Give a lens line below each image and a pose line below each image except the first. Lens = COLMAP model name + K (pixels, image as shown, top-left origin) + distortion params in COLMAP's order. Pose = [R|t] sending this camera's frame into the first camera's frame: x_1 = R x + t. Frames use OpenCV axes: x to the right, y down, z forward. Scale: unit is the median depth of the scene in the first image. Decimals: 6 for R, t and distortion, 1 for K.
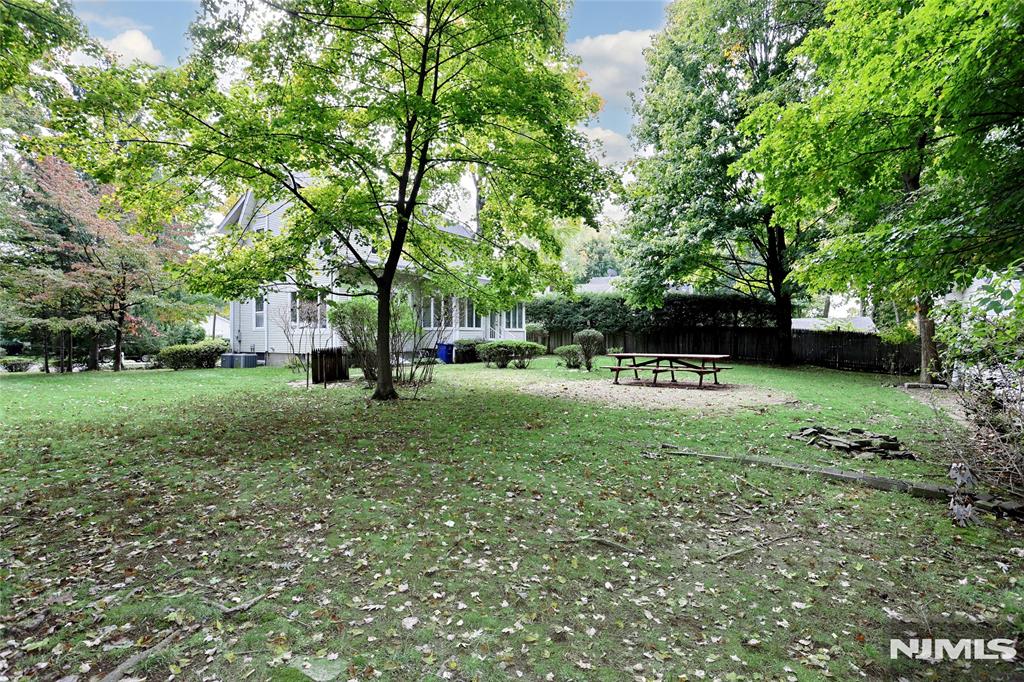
lens RADIAL K [[507.4, 0, 512.1], [0, 507.4, 341.2], [0, 0, 1]] dist [-0.000722, 0.000237]
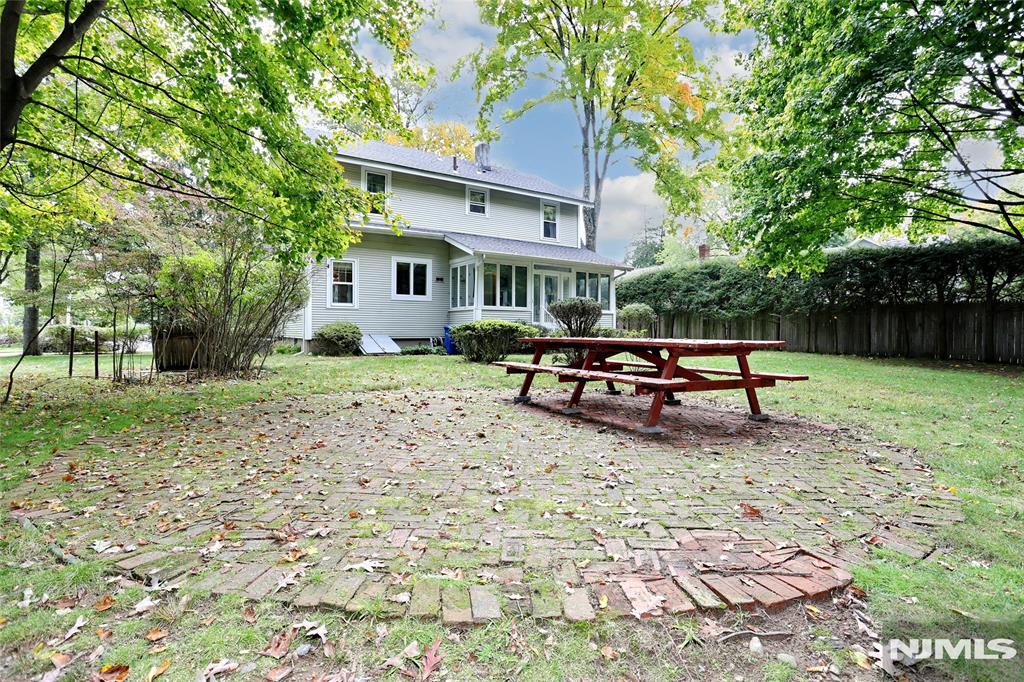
lens RADIAL K [[507.4, 0, 511.9], [0, 507.4, 336.4], [0, 0, 1]] dist [-0.000722, 0.000237]
pose [[0.902976, 0.011058, -0.429550, 0.248027], [-0.011002, 0.999936, 0.002616, 0.013731], [0.429551, 0.002364, 0.903040, 0.349337]]
